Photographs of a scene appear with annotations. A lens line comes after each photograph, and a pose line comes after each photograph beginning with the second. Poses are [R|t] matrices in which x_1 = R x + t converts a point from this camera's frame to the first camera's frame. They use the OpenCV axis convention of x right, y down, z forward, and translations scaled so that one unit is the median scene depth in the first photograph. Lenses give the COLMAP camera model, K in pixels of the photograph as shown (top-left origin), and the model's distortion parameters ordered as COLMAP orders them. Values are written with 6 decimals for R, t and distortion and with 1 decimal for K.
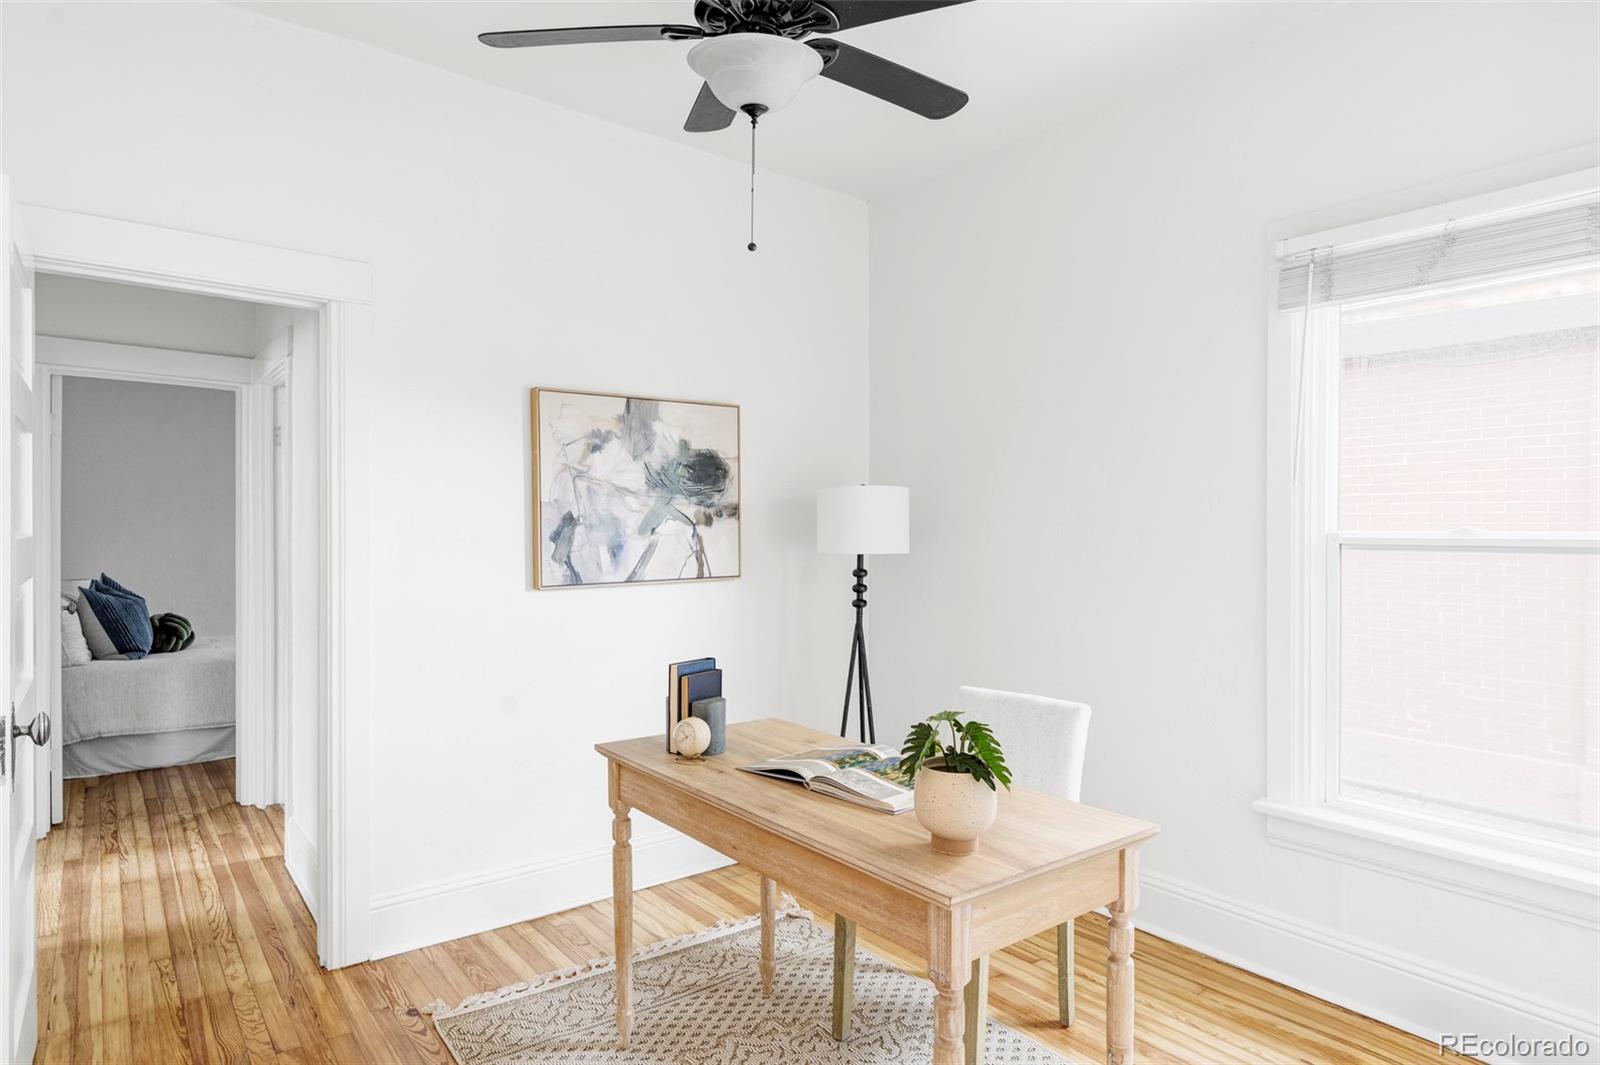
lens RADIAL K [[875.9, 0, 800.0], [0, 875.9, 532.5], [0, 0, 1]] dist [-0.003342, 0.000338]
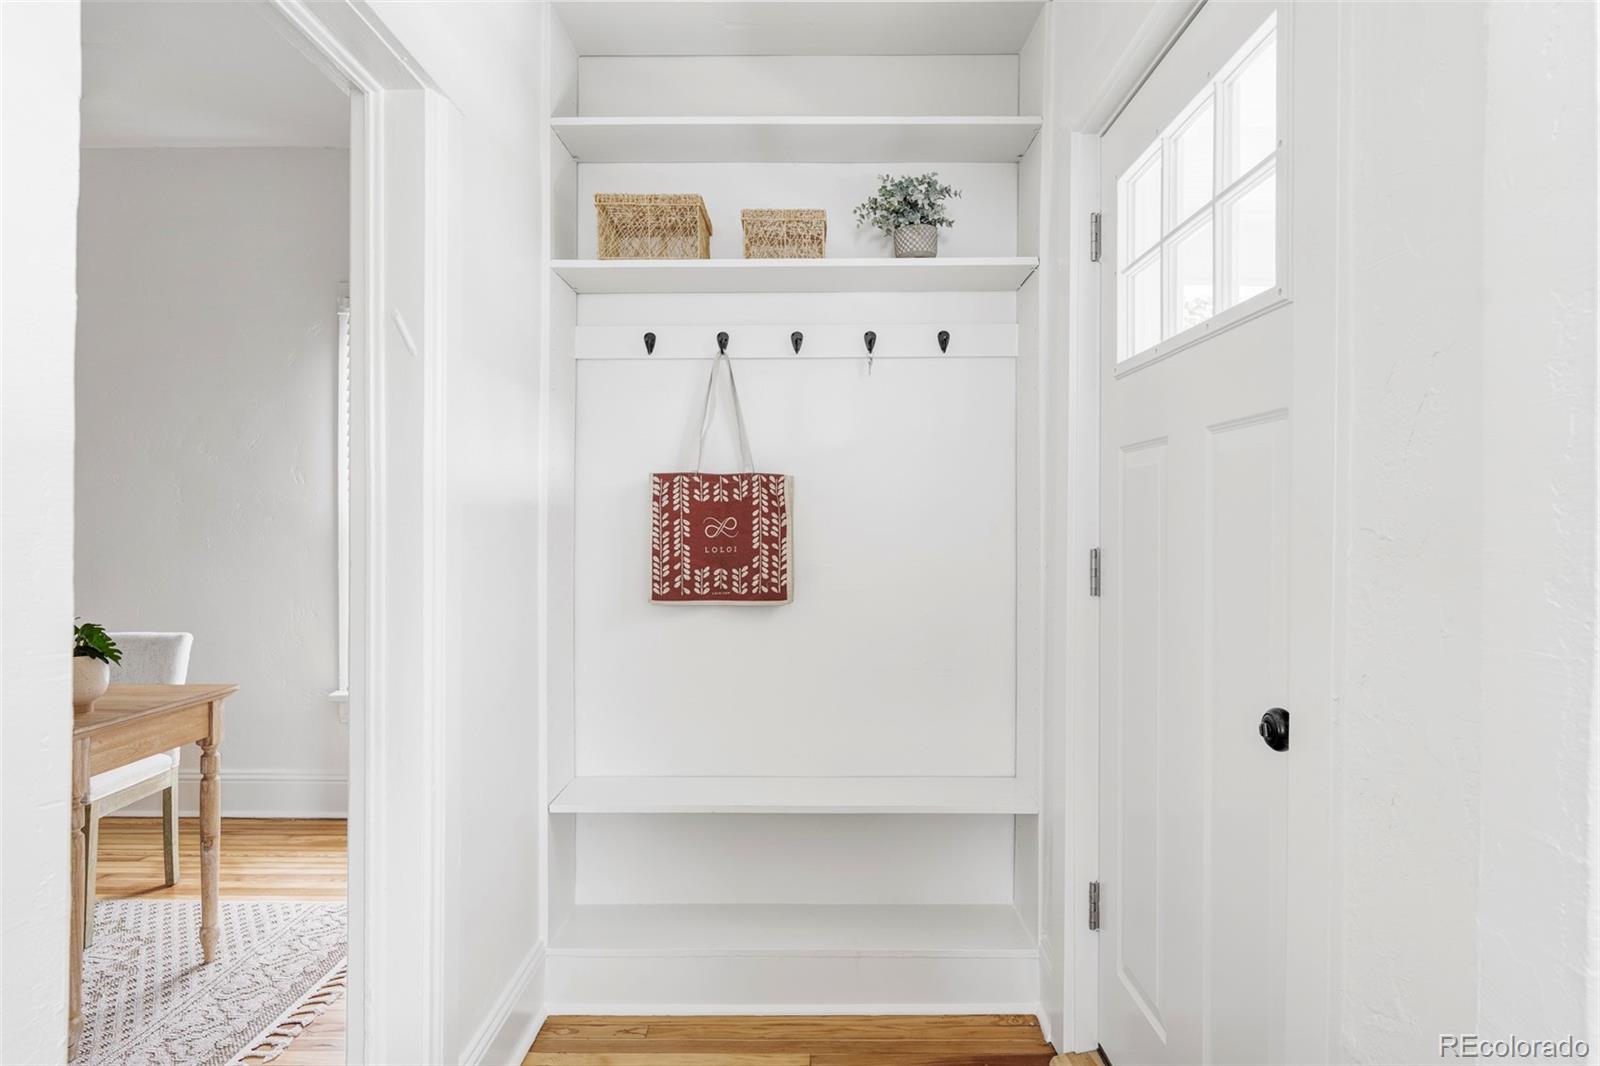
lens RADIAL K [[875.9, 0, 800.0], [0, 875.9, 533.0], [0, 0, 1]] dist [-0.003342, 0.000338]
pose [[0.613566, -0.008058, 0.789602, -0.137433], [-0.008400, 0.999825, 0.016730, 0.024674], [-0.789599, -0.016898, 0.613391, -0.505049]]
